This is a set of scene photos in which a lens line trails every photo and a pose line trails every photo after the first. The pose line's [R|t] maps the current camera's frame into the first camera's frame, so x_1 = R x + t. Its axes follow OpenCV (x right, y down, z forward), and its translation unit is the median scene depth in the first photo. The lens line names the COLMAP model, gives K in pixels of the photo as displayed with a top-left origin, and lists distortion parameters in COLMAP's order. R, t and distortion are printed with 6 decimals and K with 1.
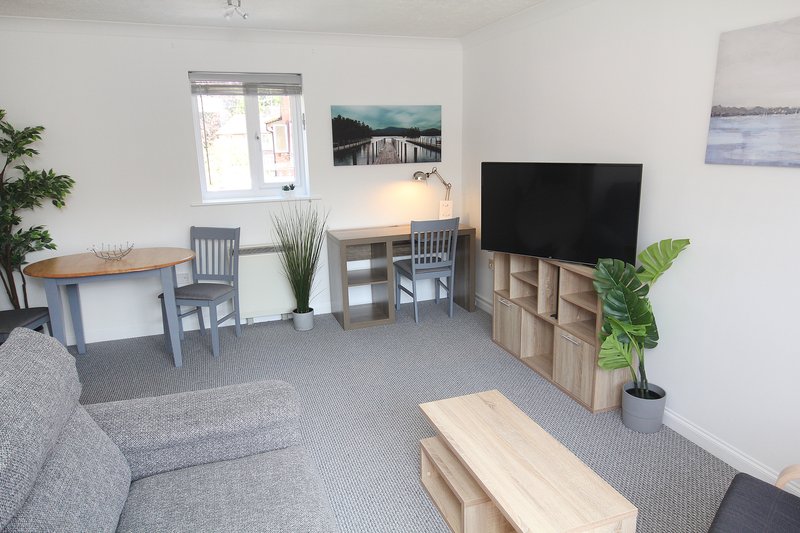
lens RADIAL K [[542.4, 0, 400.2], [0, 542.4, 271.6], [0, 0, 1]] dist [-0.026941, 0.008818]
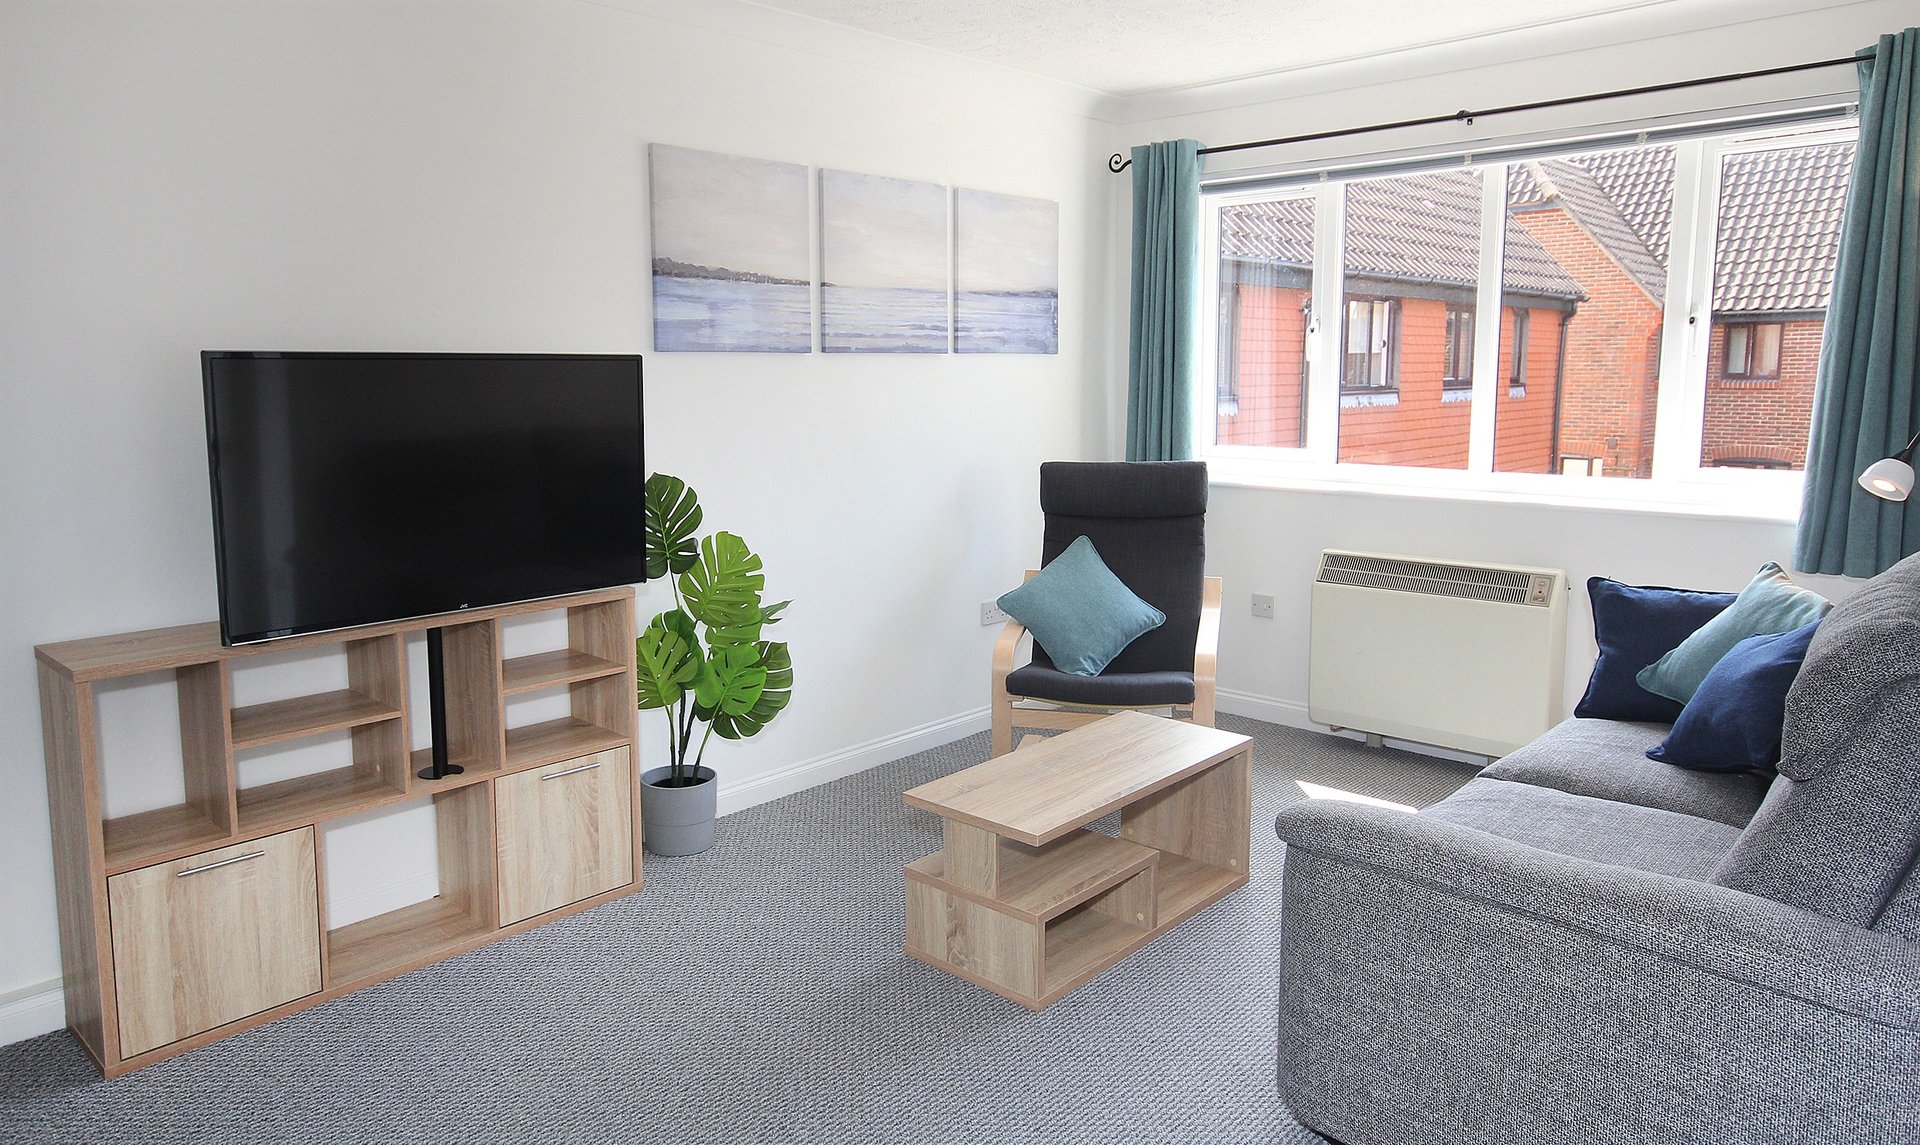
lens RADIAL K [[1250.6, 0, 924.6], [0, 1250.6, 524.1], [0, 0, 1]] dist [0.021875, 0.006641]
pose [[-0.478010, -0.087656, 0.873969, -0.869389], [0.222486, 0.950476, 0.217016, -0.276275], [-0.849709, 0.298182, -0.434835, 1.525461]]
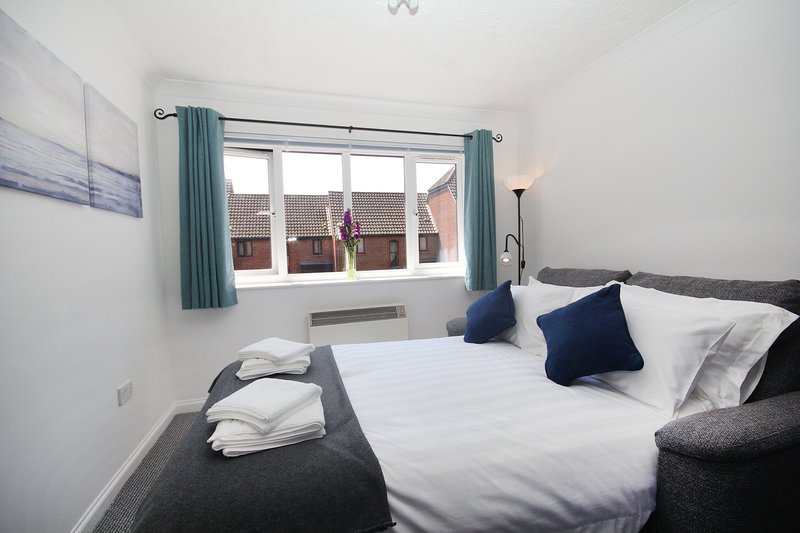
lens RADIAL K [[372.9, 0, 408.9], [0, 372.9, 265.4], [0, 0, 1]] dist [0.000490, -0.001415]
pose [[-0.998708, 0.048218, 0.016054, 0.151432], [0.050781, 0.959282, 0.277848, -0.162175], [-0.002003, 0.278305, -0.960491, 1.331062]]
